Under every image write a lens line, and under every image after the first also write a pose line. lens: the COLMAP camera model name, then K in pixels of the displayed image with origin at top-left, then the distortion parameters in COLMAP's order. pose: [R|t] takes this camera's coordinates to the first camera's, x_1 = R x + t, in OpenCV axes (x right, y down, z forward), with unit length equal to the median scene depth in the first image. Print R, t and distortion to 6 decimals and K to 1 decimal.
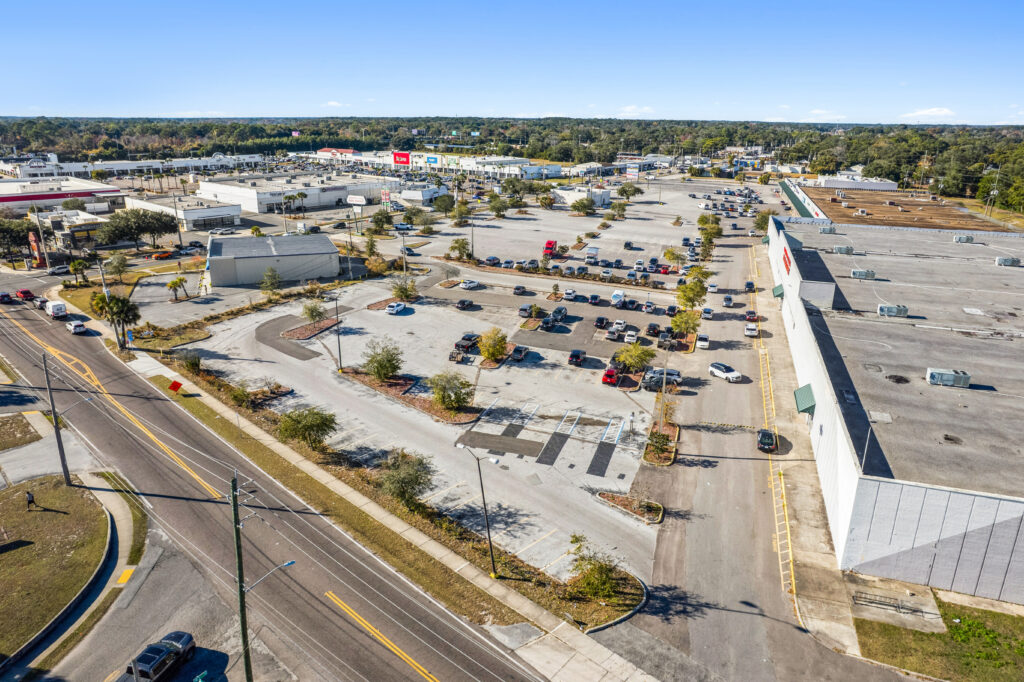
lens RADIAL K [[659.7, 0, 512.5], [0, 659.7, 357.1], [0, 0, 1]] dist [-0.041407, 0.001992]
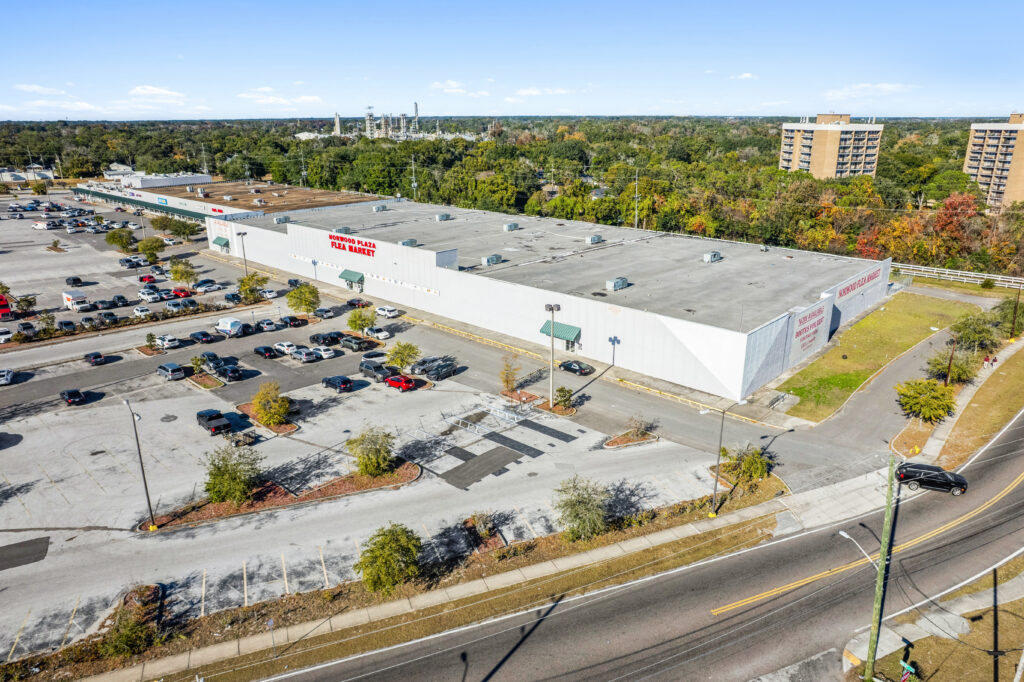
lens RADIAL K [[674.5, 0, 527.3], [0, 674.5, 340.2], [0, 0, 1]] dist [-0.061240, 0.054591]
pose [[0.416228, -0.295061, 0.860054, -0.557217], [0.317969, 0.933395, 0.166340, -0.124473], [-0.851851, 0.204235, 0.482326, 0.349609]]
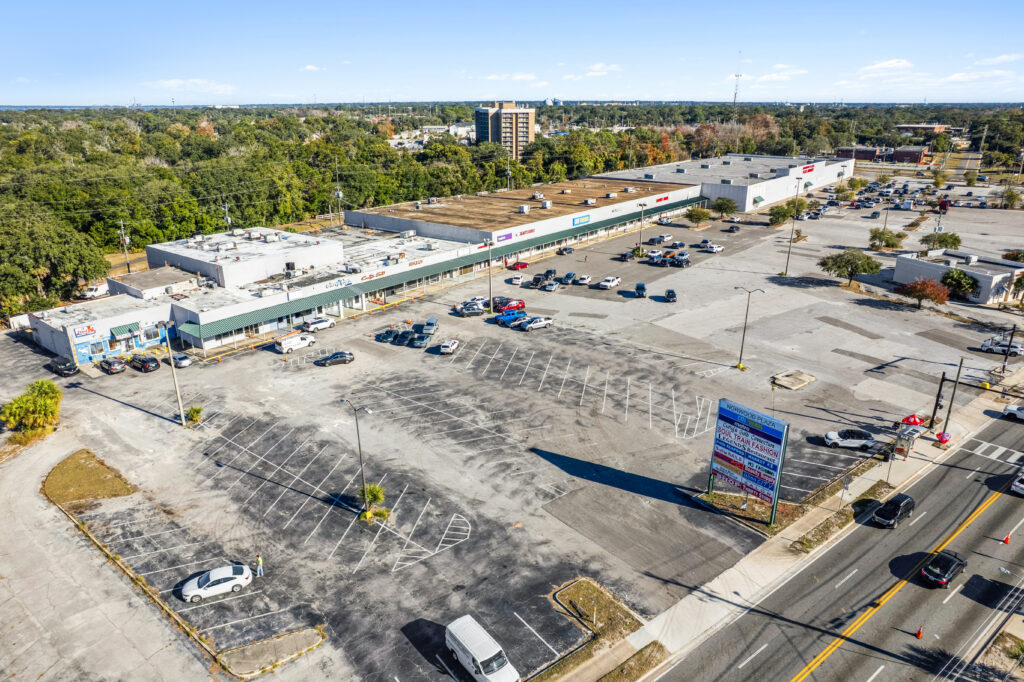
lens RADIAL K [[674.5, 0, 527.3], [0, 674.5, 340.2], [0, 0, 1]] dist [-0.061240, 0.054591]
pose [[-0.942574, -0.117314, 0.312716, 0.713091], [0.109910, 0.775188, 0.622096, -1.558034], [-0.315394, 0.620742, -0.717779, 4.236545]]
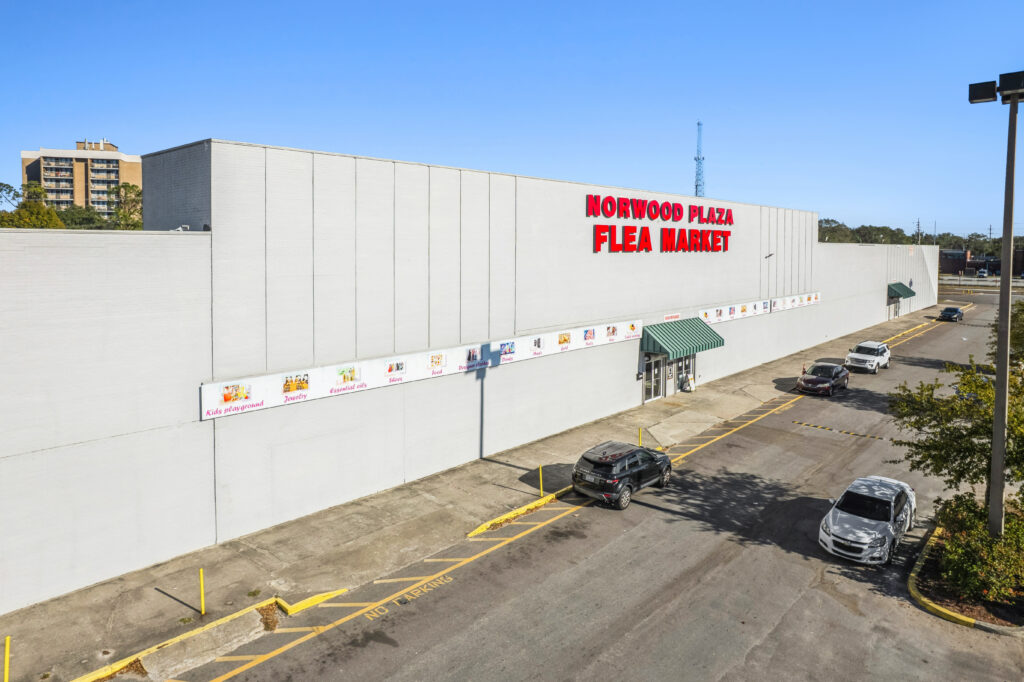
lens RADIAL K [[680.5, 0, 510.9], [0, 680.5, 274.9], [0, 0, 1]] dist [-0.070253, 0.065631]
pose [[-0.916031, -0.028469, 0.400096, 0.477904], [0.127877, 0.924700, 0.358576, -0.321371], [-0.380178, 0.379630, -0.843413, 1.677024]]
